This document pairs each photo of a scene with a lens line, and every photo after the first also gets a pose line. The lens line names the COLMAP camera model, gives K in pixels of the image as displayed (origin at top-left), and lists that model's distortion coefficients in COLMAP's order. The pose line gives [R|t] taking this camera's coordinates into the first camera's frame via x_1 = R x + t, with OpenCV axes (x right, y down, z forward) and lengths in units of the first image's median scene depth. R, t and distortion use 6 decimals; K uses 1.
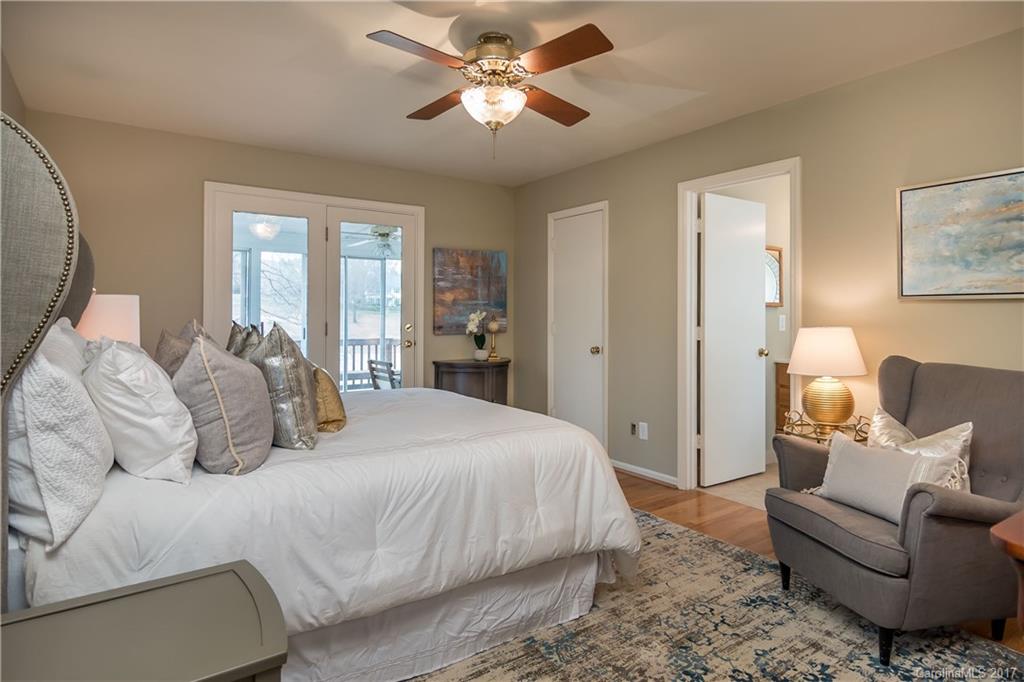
lens RADIAL K [[562.2, 0, 511.2], [0, 562.2, 307.2], [0, 0, 1]] dist [-0.003773, -0.000719]
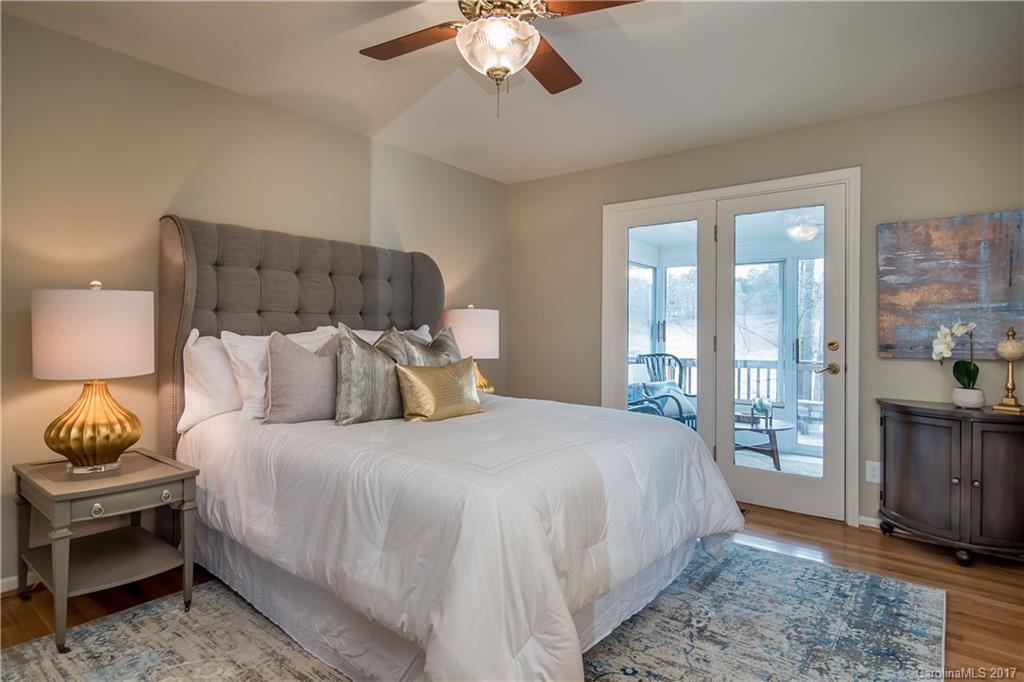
lens RADIAL K [[557.0, 0, 512.0], [0, 557.0, 341.0], [0, 0, 1]] dist [-0.001002, -0.000844]
pose [[0.279780, 0.020260, -0.959850, 0.361206], [0.005617, 0.999726, 0.022738, 0.011956], [0.960048, -0.011753, 0.279589, 0.406923]]
